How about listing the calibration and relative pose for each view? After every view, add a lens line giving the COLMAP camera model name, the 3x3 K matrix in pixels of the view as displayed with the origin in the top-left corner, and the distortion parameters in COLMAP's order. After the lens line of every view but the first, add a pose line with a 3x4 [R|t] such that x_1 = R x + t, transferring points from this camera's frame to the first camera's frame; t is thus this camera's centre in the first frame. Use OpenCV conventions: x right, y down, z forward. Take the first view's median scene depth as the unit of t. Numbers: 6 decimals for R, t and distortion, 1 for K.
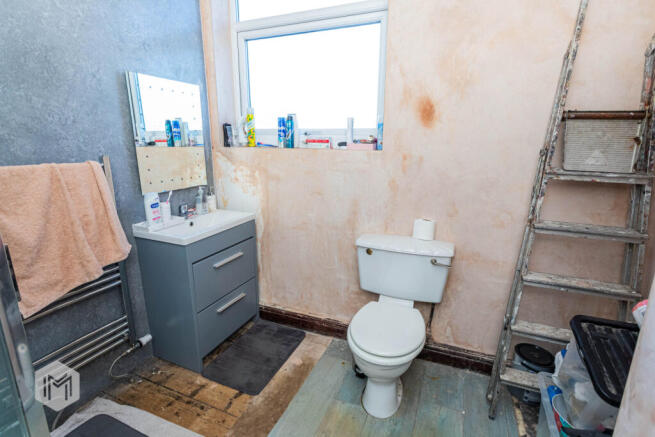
lens RADIAL K [[314.8, 0, 327.2], [0, 314.8, 216.5], [0, 0, 1]] dist [-0.000104, -0.000089]
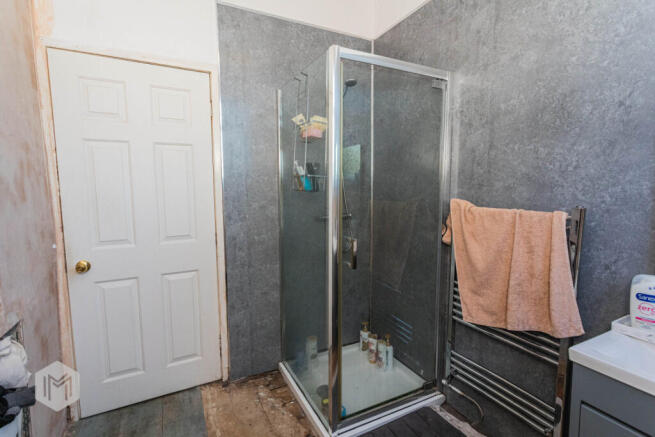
lens RADIAL K [[314.8, 0, 327.9], [0, 314.8, 218.6], [0, 0, 1]] dist [-0.000104, -0.000089]
pose [[-0.654202, 0.069323, -0.753136, 0.324175], [-0.178019, 0.953700, 0.242417, -0.260732], [0.735071, 0.292663, -0.611571, 1.099410]]
